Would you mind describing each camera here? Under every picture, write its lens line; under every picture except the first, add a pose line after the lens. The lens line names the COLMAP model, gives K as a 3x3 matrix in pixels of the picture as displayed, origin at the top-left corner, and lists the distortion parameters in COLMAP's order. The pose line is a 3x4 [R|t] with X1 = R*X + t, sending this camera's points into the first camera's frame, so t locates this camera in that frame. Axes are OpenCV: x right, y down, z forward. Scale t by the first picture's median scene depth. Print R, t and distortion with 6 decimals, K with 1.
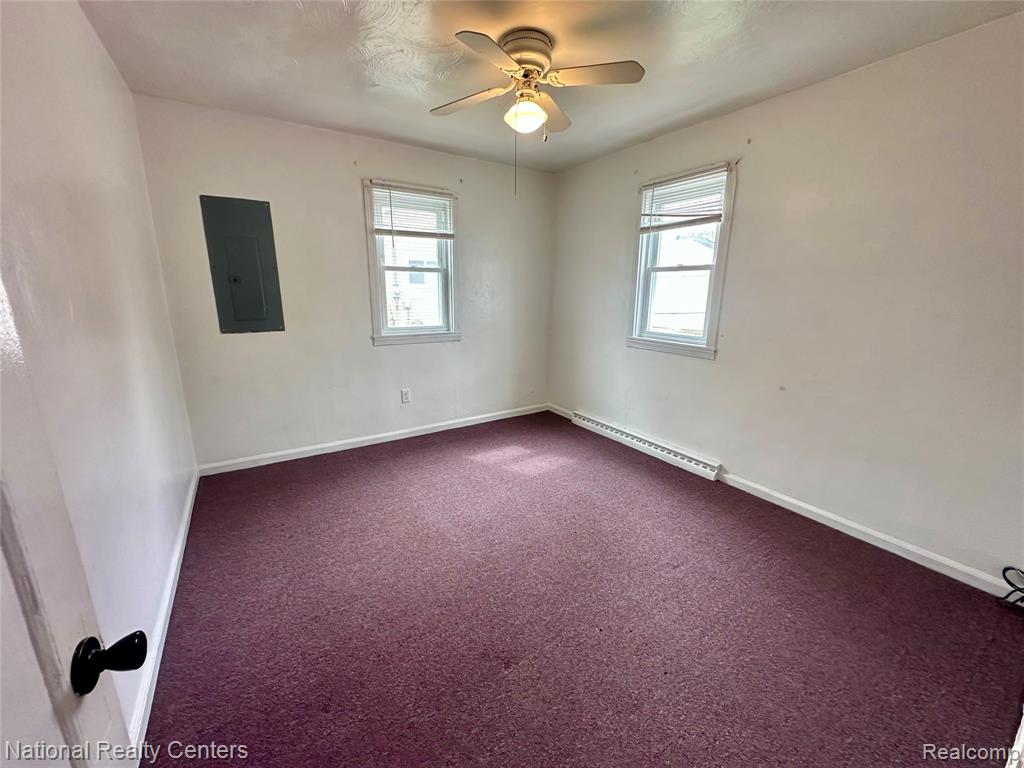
lens RADIAL K [[410.3, 0, 511.7], [0, 410.3, 384.5], [0, 0, 1]] dist [0.003852, -0.000890]
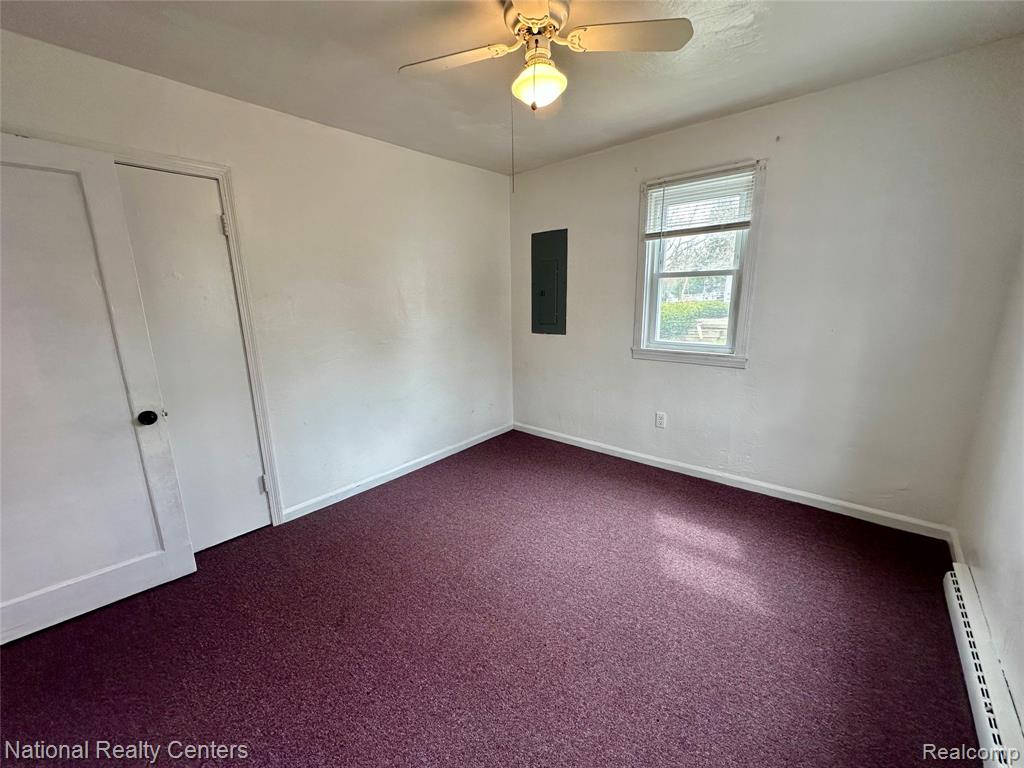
lens RADIAL K [[410.3, 0, 511.0], [0, 410.3, 385.1], [0, 0, 1]] dist [0.003852, -0.000890]
pose [[0.276539, 0.194443, -0.941126, 0.514392], [-0.198132, 0.969813, 0.142151, -0.117705], [0.940356, 0.147157, 0.306717, 0.469889]]
